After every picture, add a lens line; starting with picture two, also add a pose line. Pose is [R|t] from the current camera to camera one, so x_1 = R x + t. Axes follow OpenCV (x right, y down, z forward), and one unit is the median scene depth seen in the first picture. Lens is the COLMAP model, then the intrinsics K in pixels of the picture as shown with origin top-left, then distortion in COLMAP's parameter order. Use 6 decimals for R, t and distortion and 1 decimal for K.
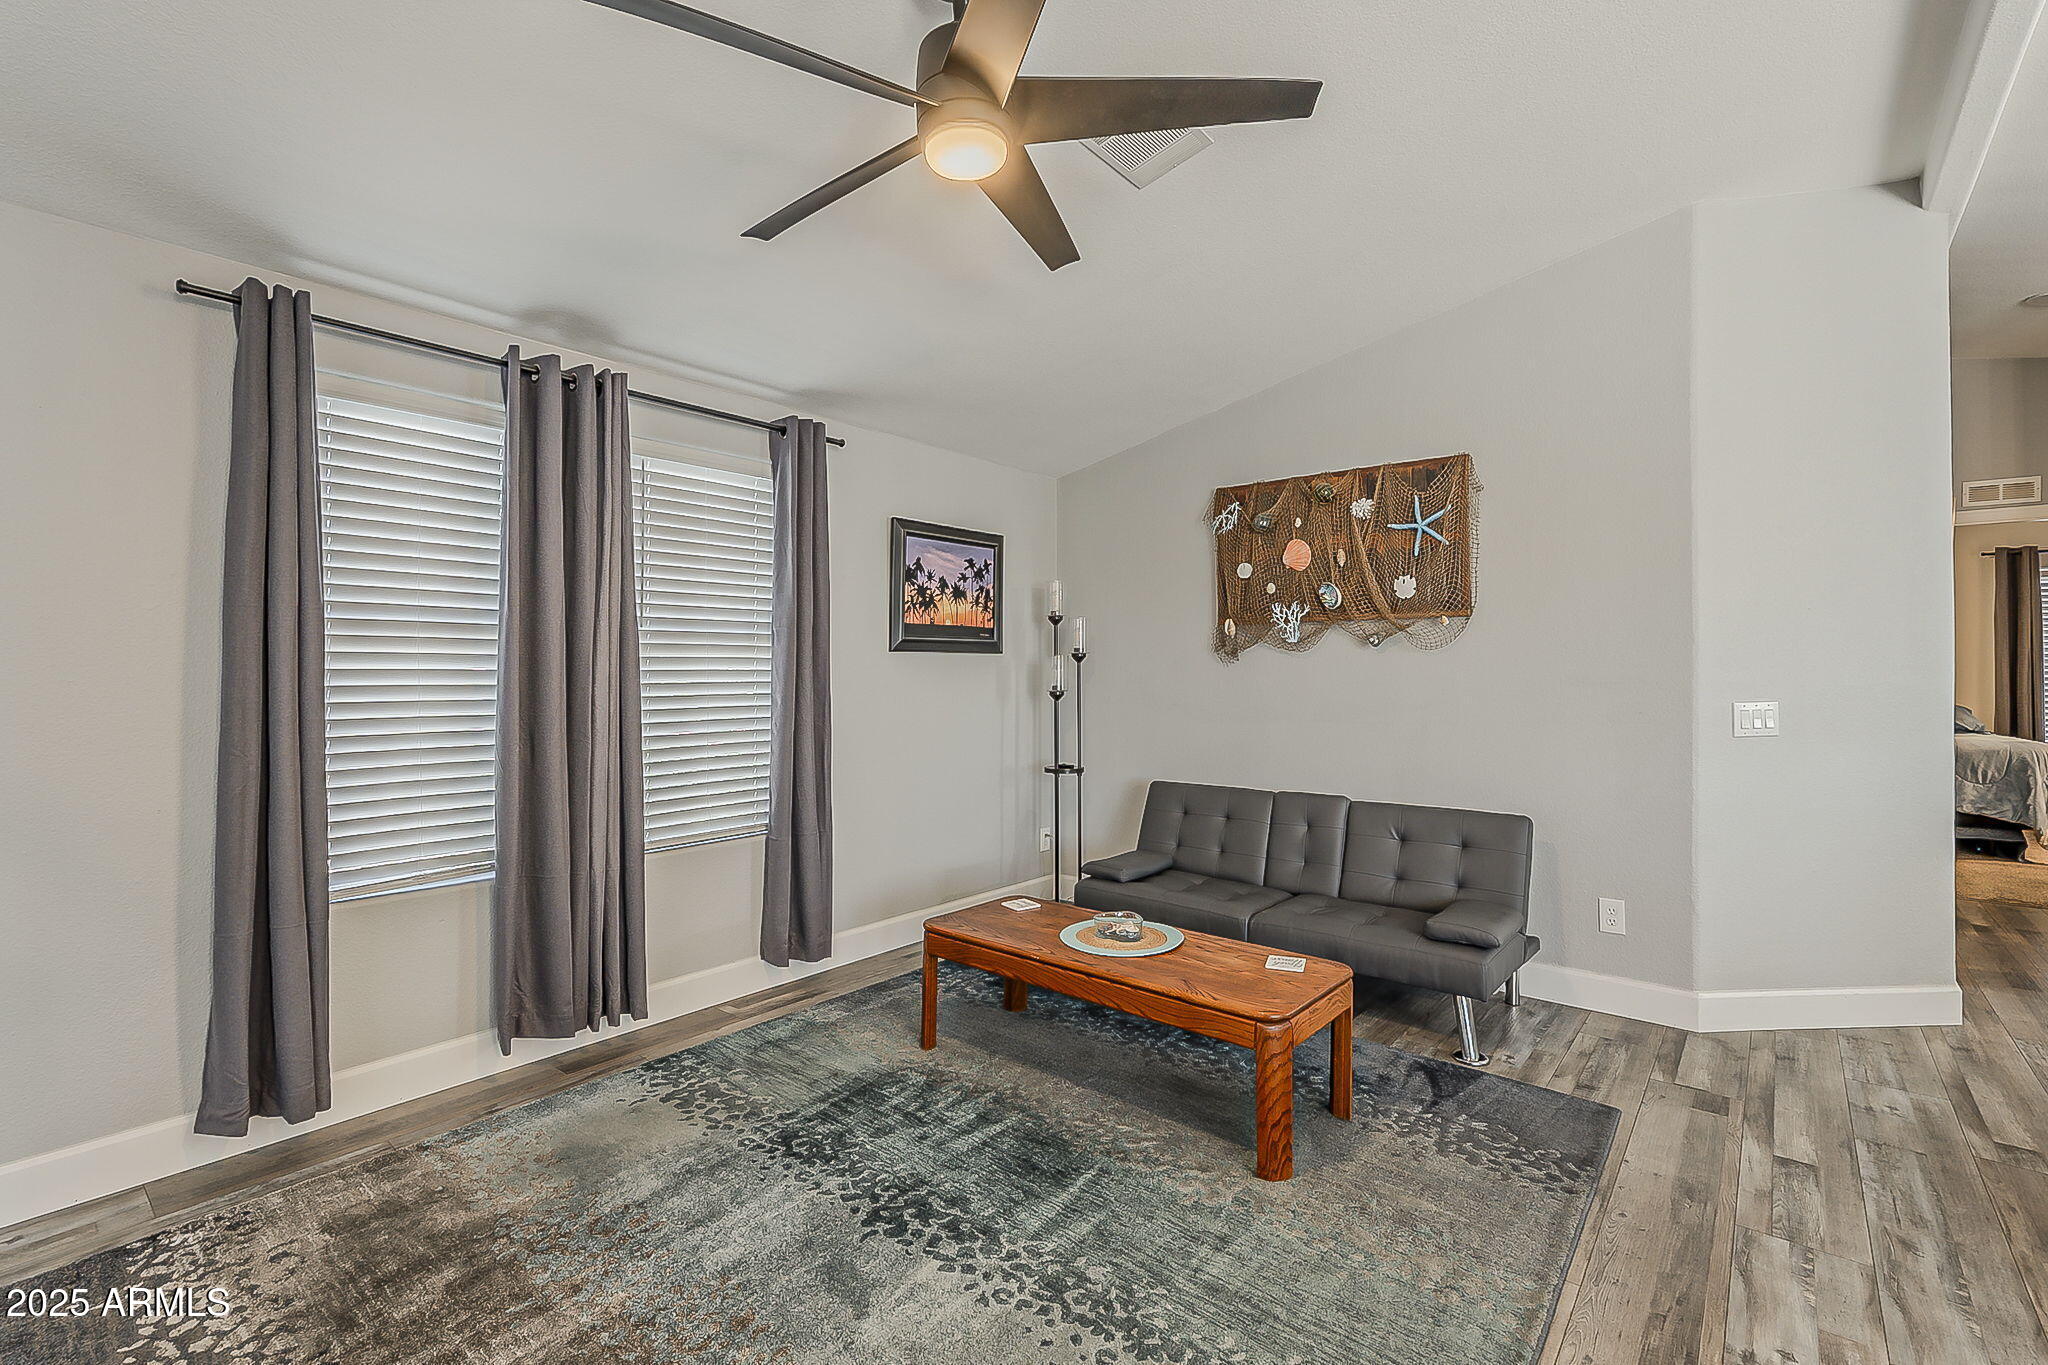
lens RADIAL K [[906.1, 0, 1023.6], [0, 906.1, 670.6], [0, 0, 1]] dist [-0.001660, -0.000260]
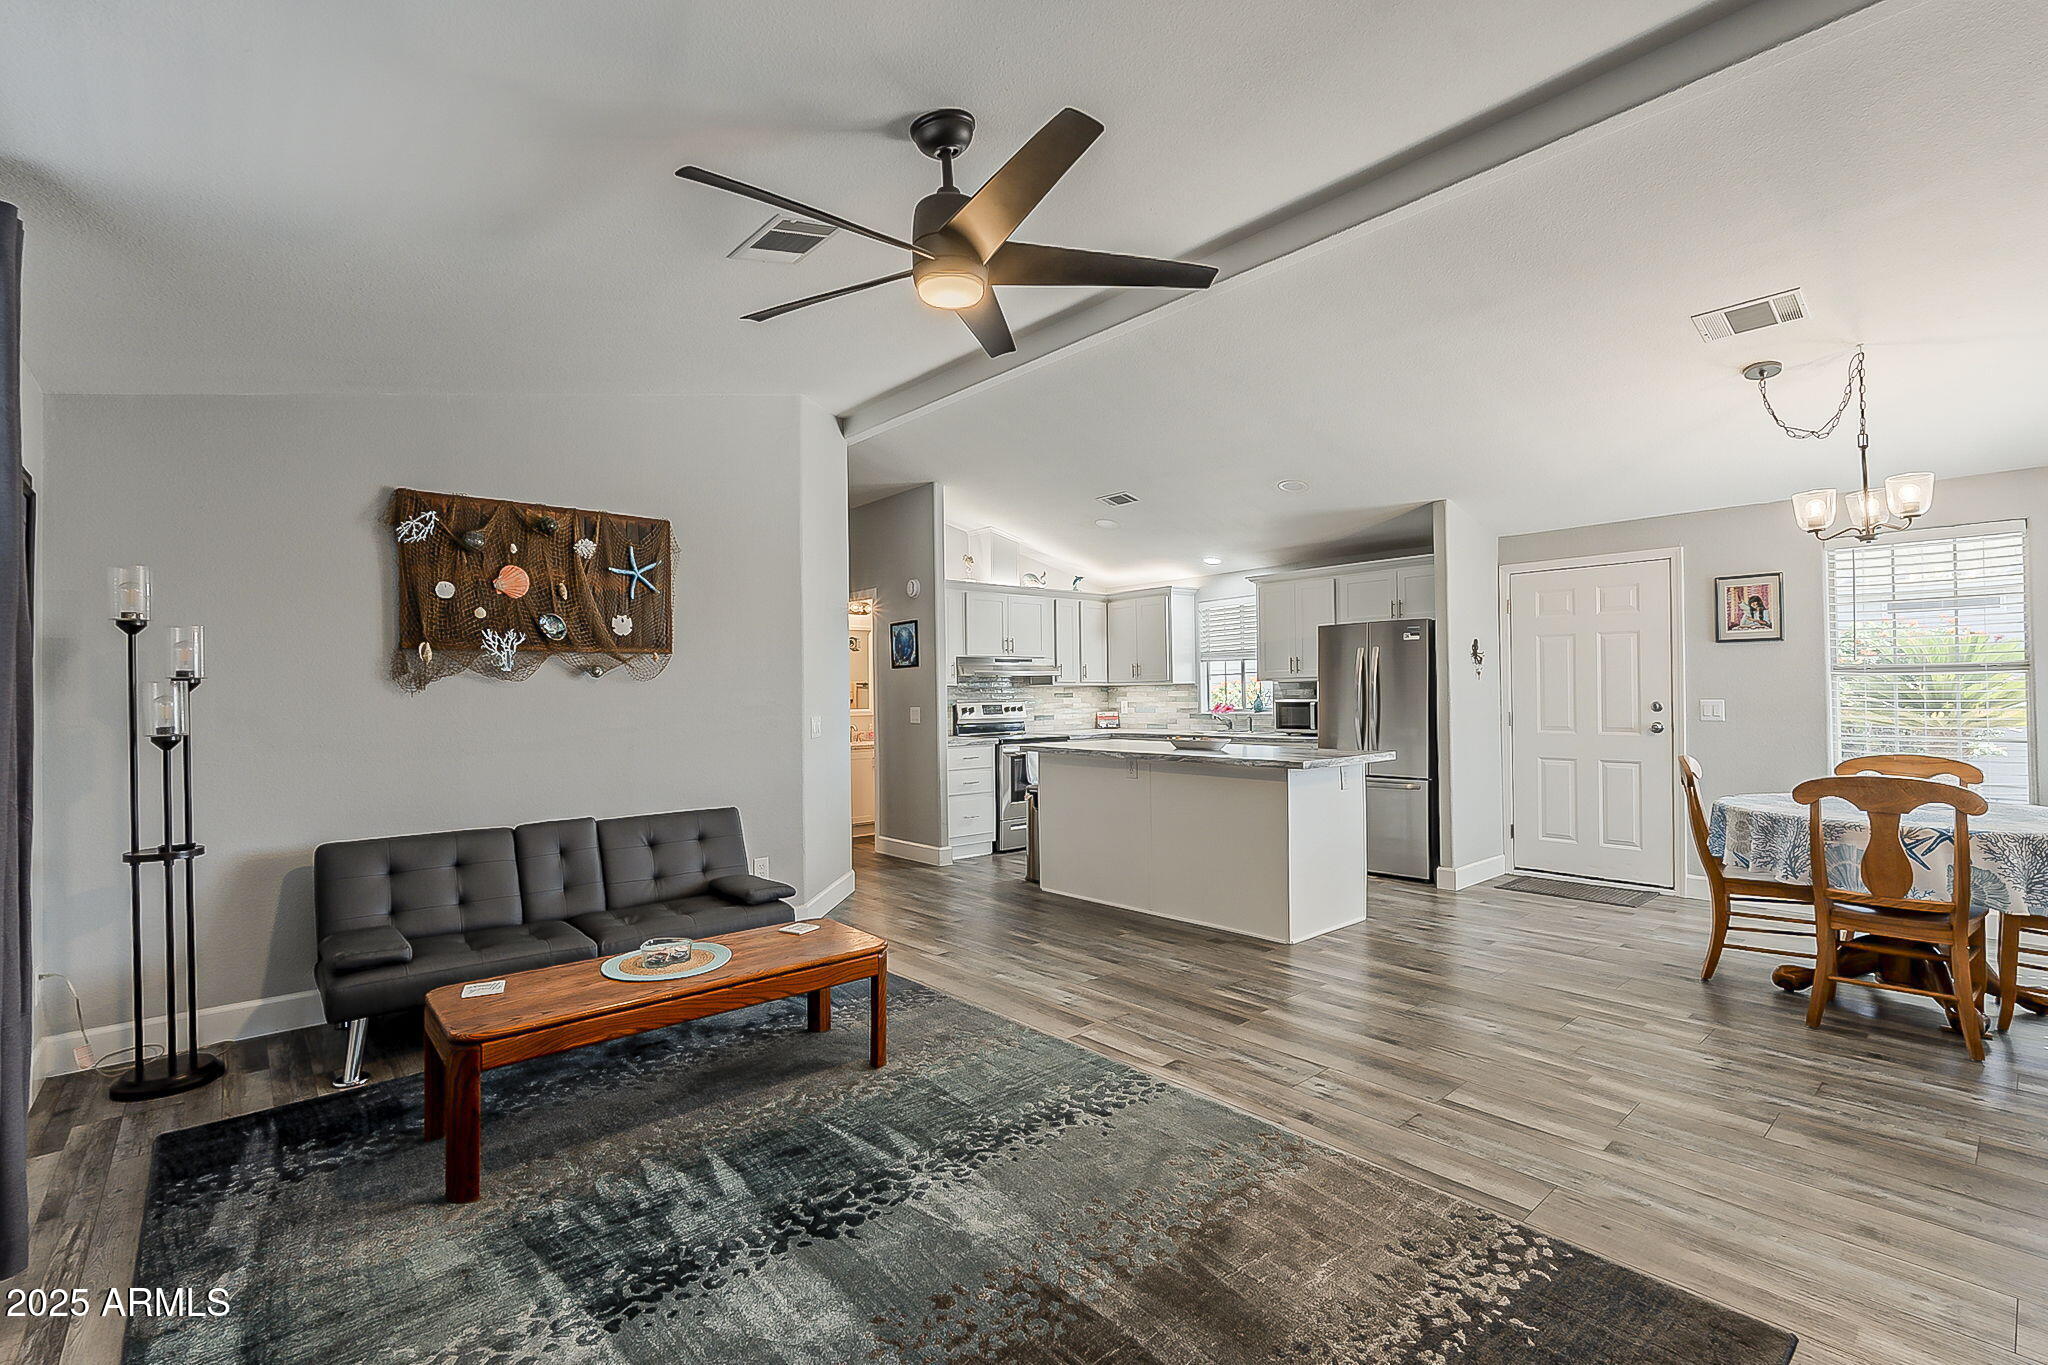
lens RADIAL K [[904.5, 0, 1021.8], [0, 904.5, 694.5], [0, 0, 1]] dist [-0.002241, -0.000293]
pose [[0.151181, -0.002158, 0.988504, -0.576980], [0.011983, 0.999928, 0.000351, -0.000081], [-0.988434, 0.011792, 0.151196, 0.314189]]
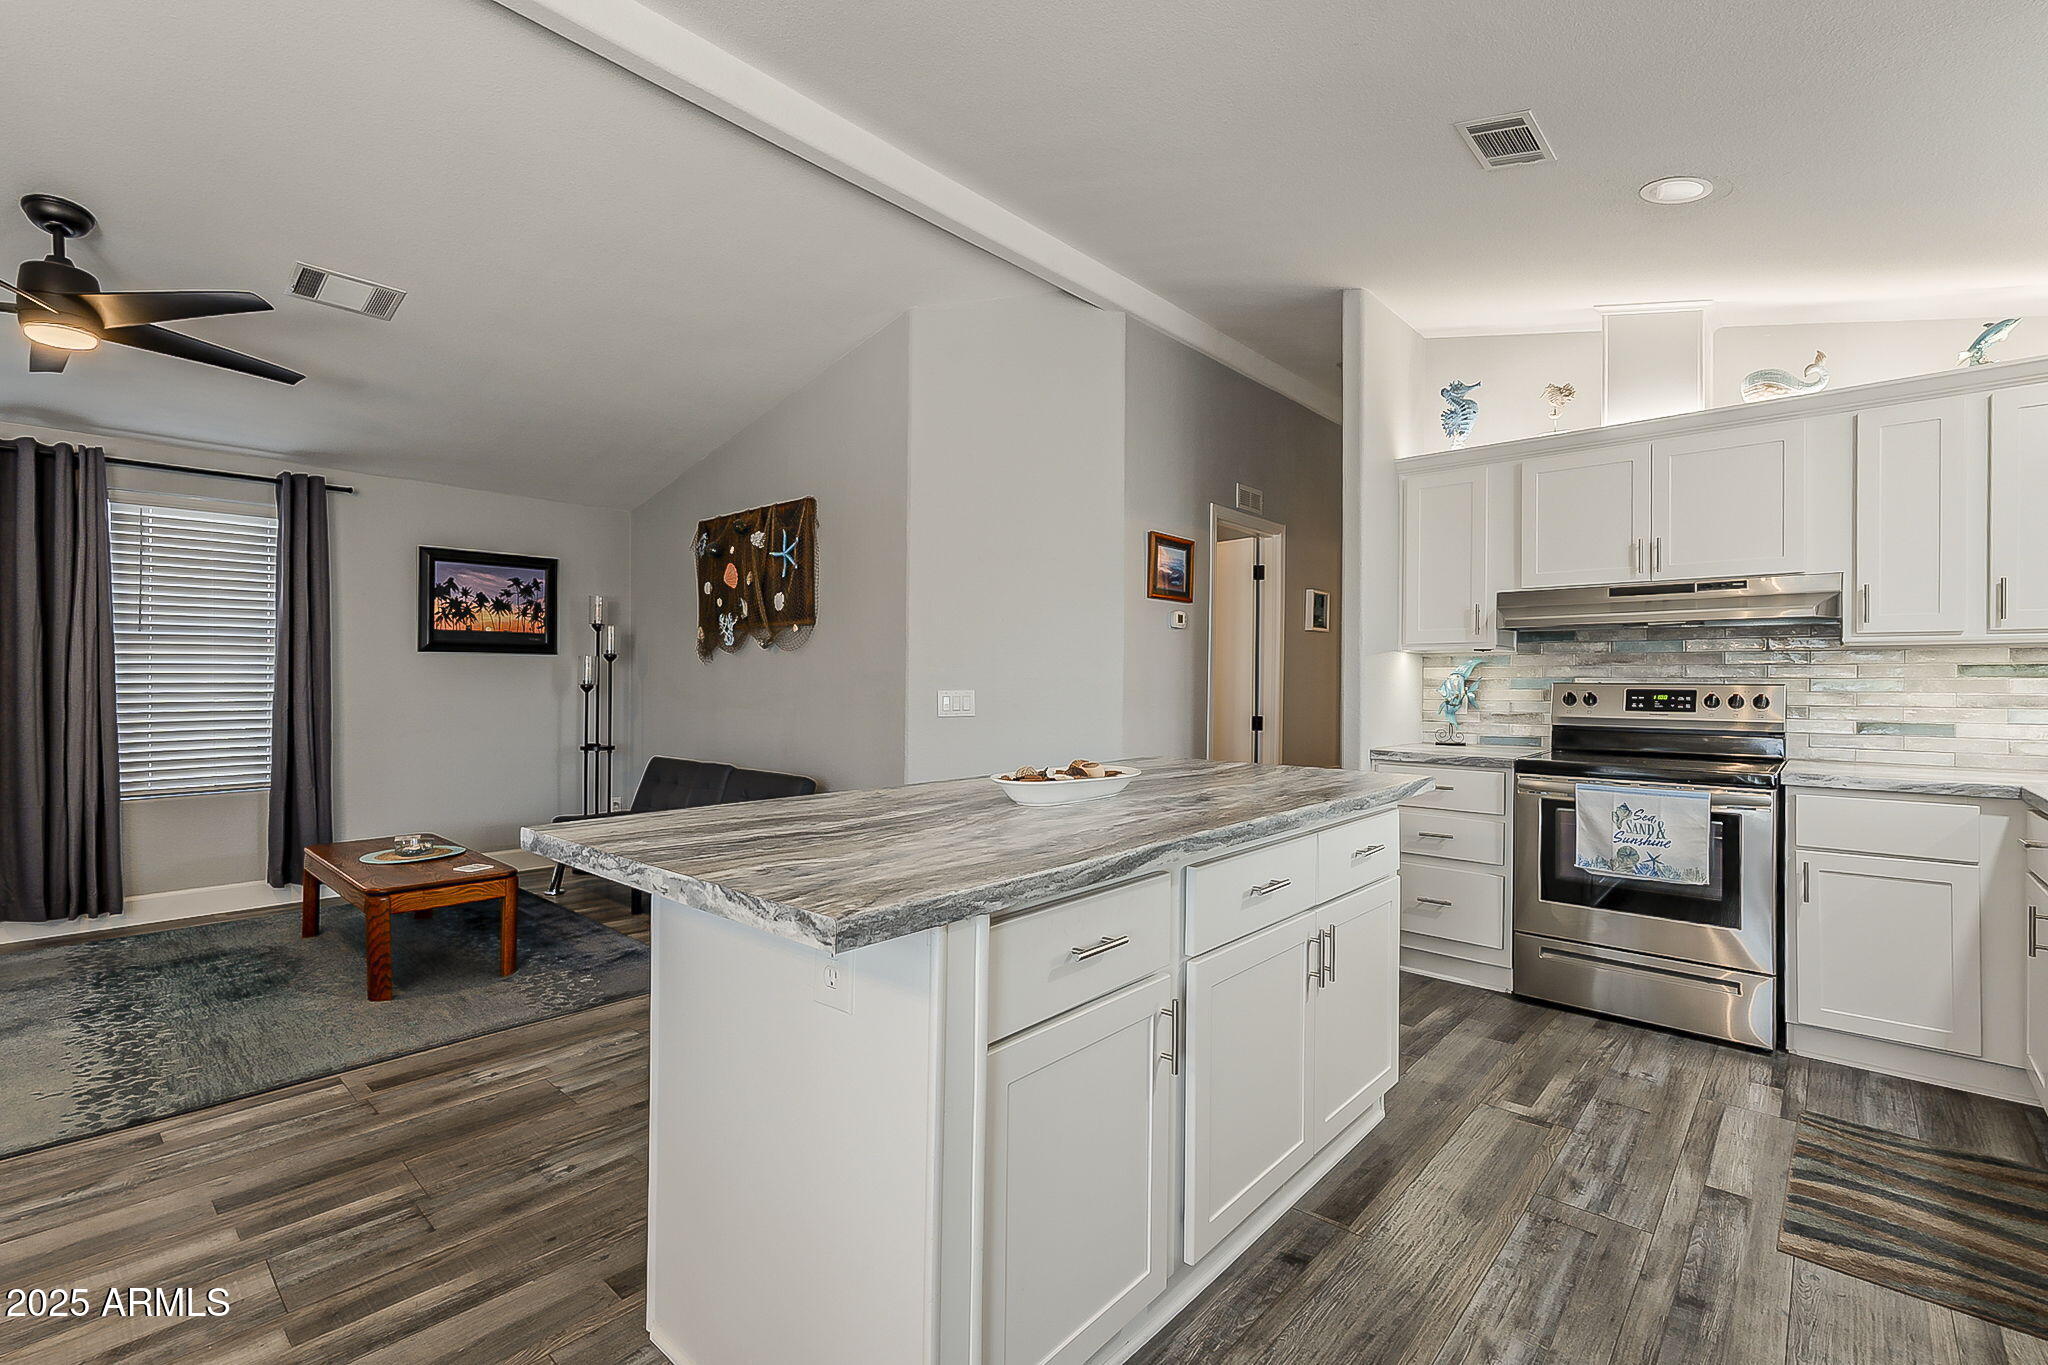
lens RADIAL K [[906.2, 0, 1024.0], [0, 906.2, 682.5], [0, 0, 1]] dist [-0.001599, -0.000257]
pose [[0.999194, 0.004569, -0.039873, 0.761150], [-0.004548, 0.999989, 0.000612, 0.017945], [0.039876, -0.000430, 0.999205, -0.242769]]
